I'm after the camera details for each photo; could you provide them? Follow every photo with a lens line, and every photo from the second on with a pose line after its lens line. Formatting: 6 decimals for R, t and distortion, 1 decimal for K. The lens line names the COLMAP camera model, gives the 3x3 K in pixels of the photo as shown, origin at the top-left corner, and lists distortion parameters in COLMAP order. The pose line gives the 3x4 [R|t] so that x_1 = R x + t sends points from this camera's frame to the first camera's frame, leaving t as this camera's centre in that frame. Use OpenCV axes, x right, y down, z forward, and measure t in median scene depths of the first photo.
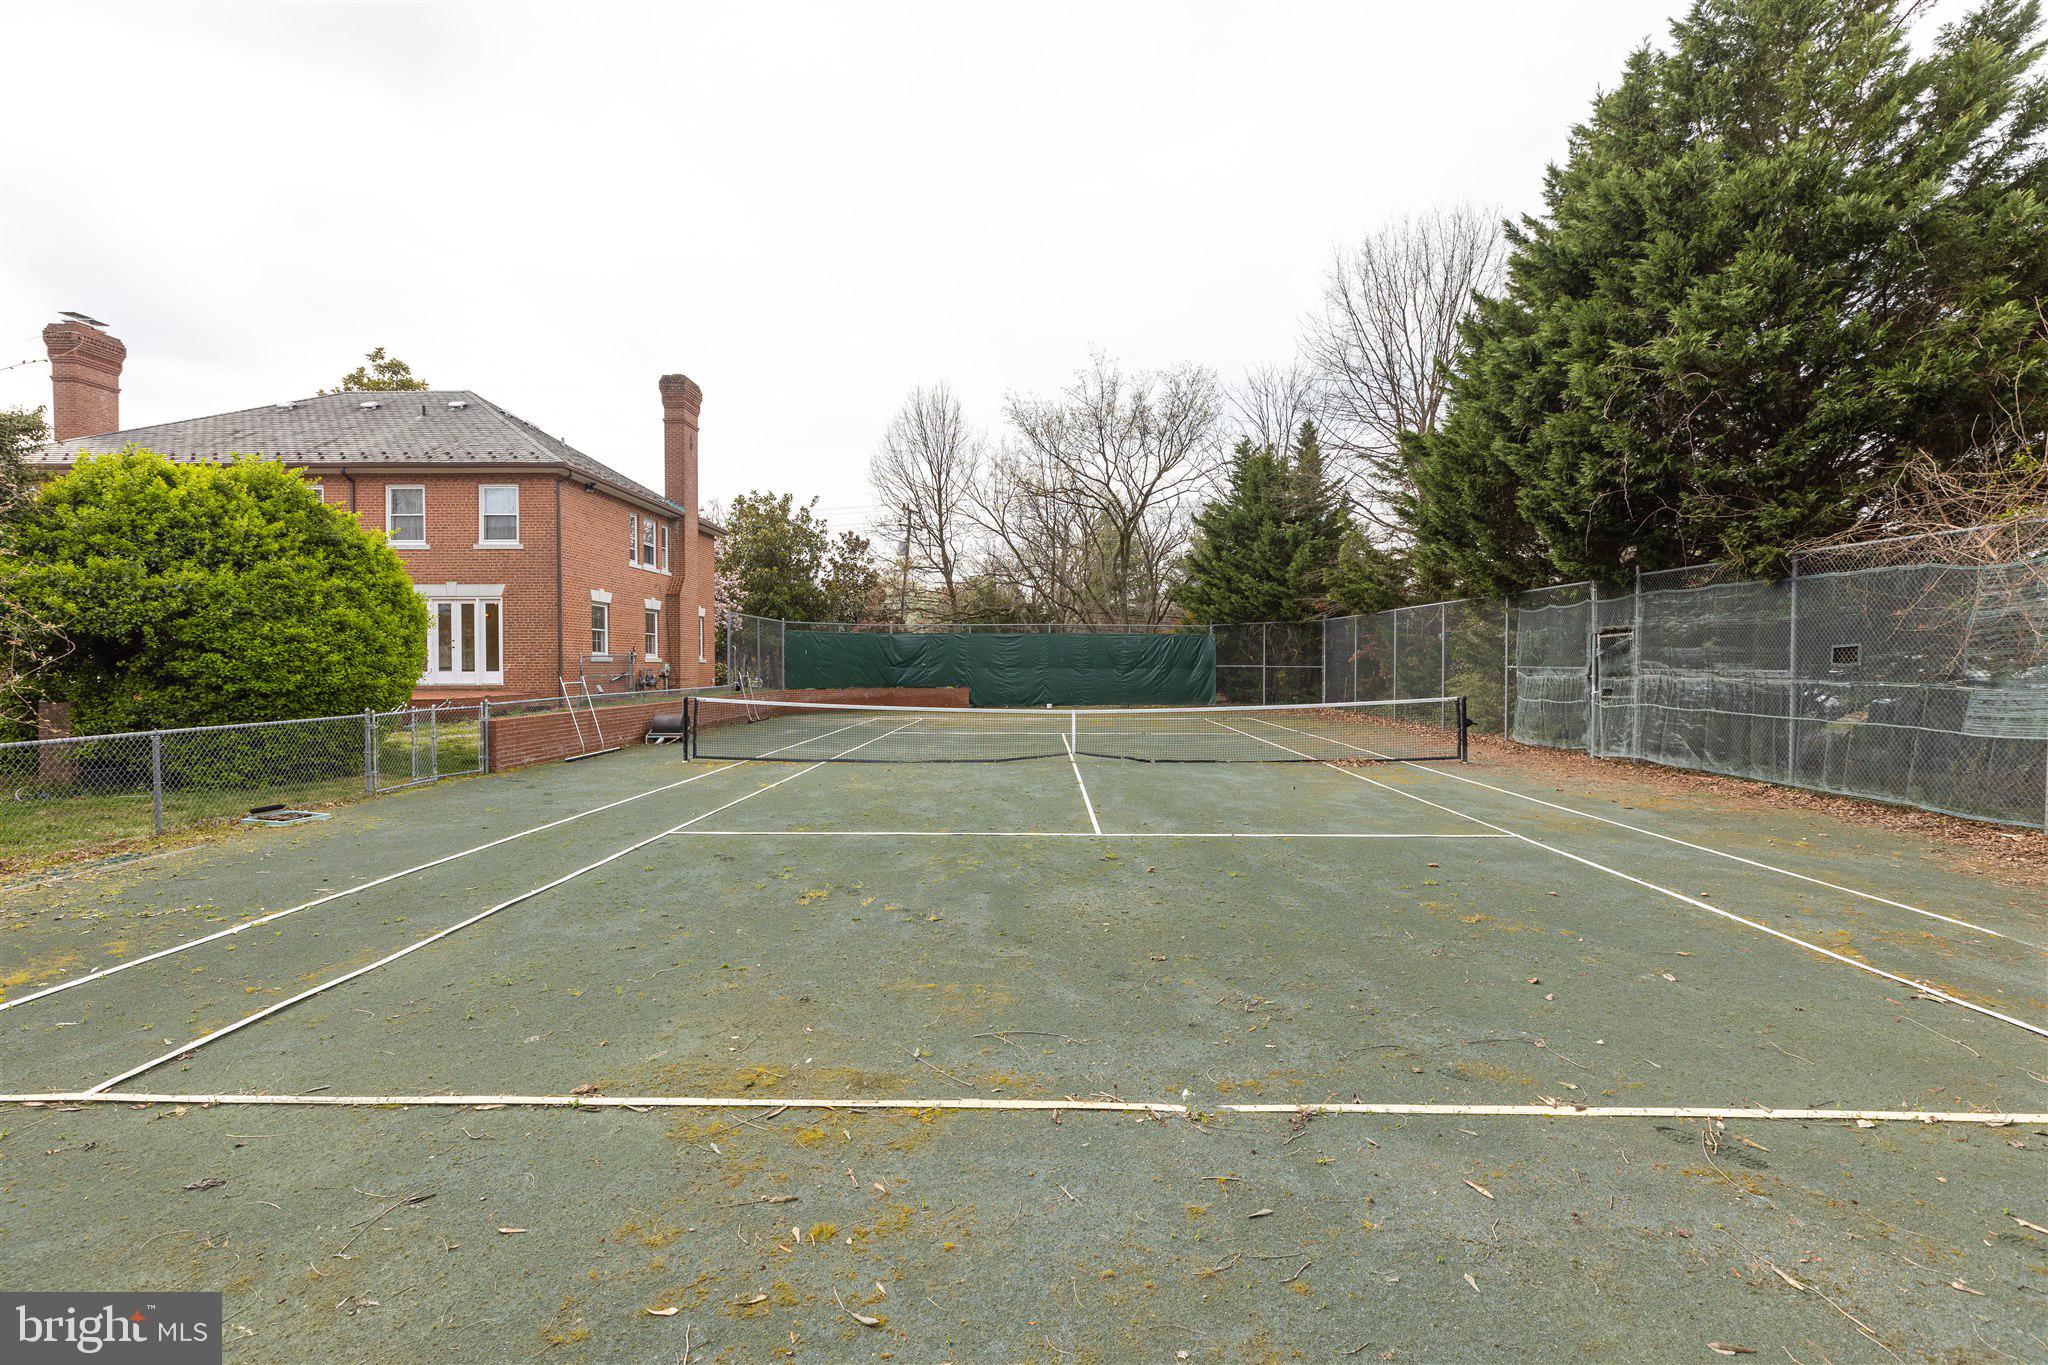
lens RADIAL K [[924.7, 0, 1024.0], [0, 924.7, 682.5], [0, 0, 1]] dist [0.006506, 0.000163]
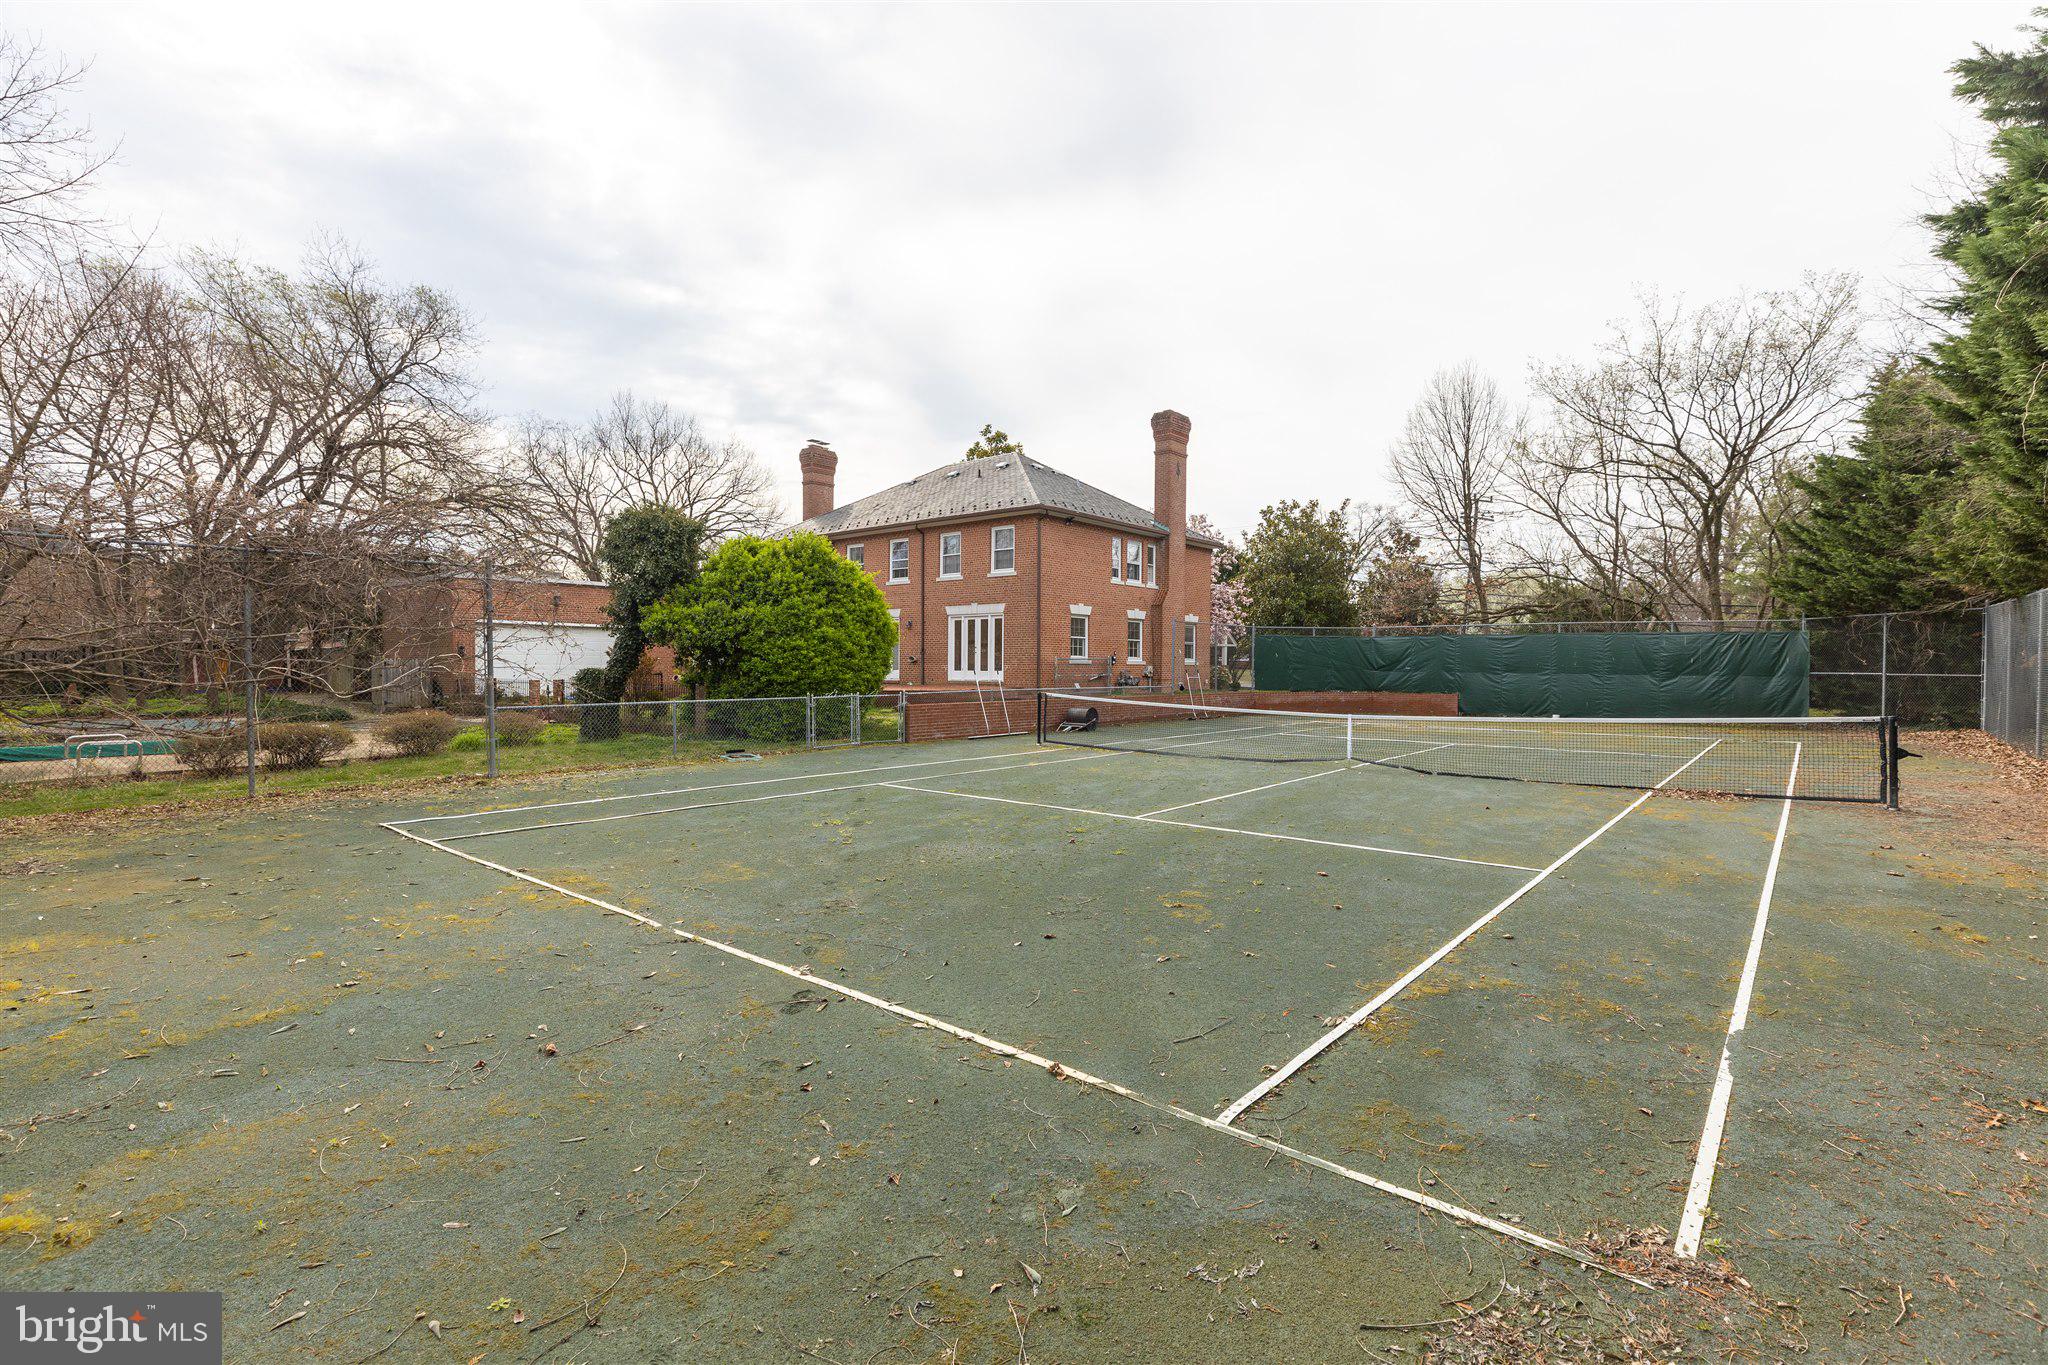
lens RADIAL K [[924.7, 0, 1024.0], [0, 924.7, 682.5], [0, 0, 1]] dist [0.006506, 0.000163]
pose [[0.781817, 0.016281, -0.623295, 0.238691], [-0.018434, 0.999826, 0.002994, -0.000364], [0.623235, 0.009149, 0.781981, 0.012155]]
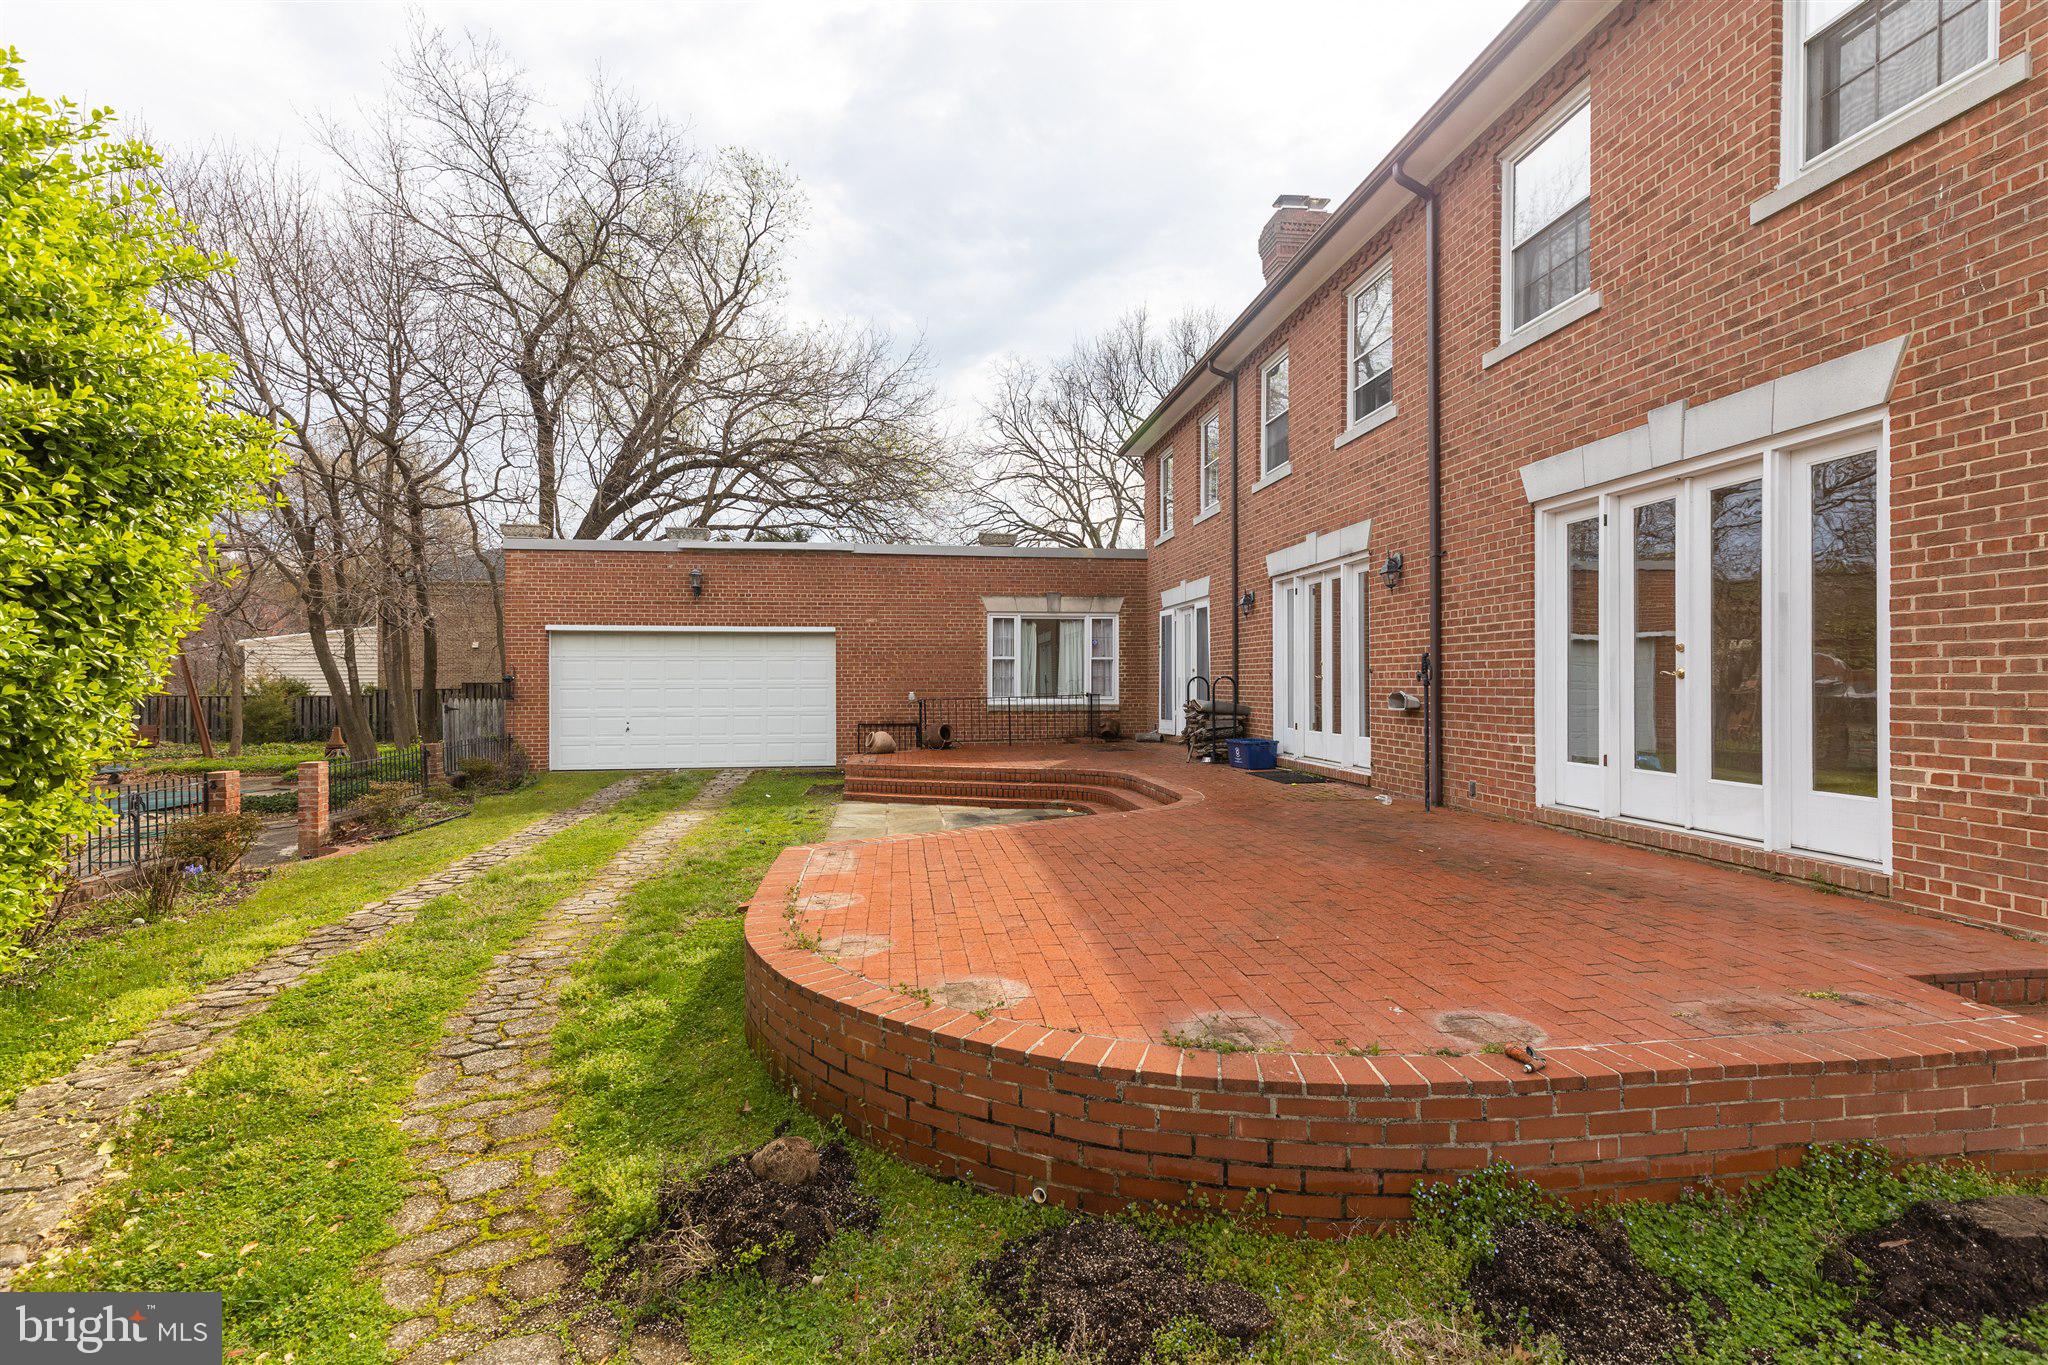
lens RADIAL K [[924.7, 0, 1024.0], [0, 924.7, 682.5], [0, 0, 1]] dist [0.006506, 0.000163]
pose [[0.147797, 0.007277, -0.988991, -0.366727], [-0.007579, 0.999952, 0.006225, -0.033383], [0.988989, 0.006576, 0.147845, 0.728259]]
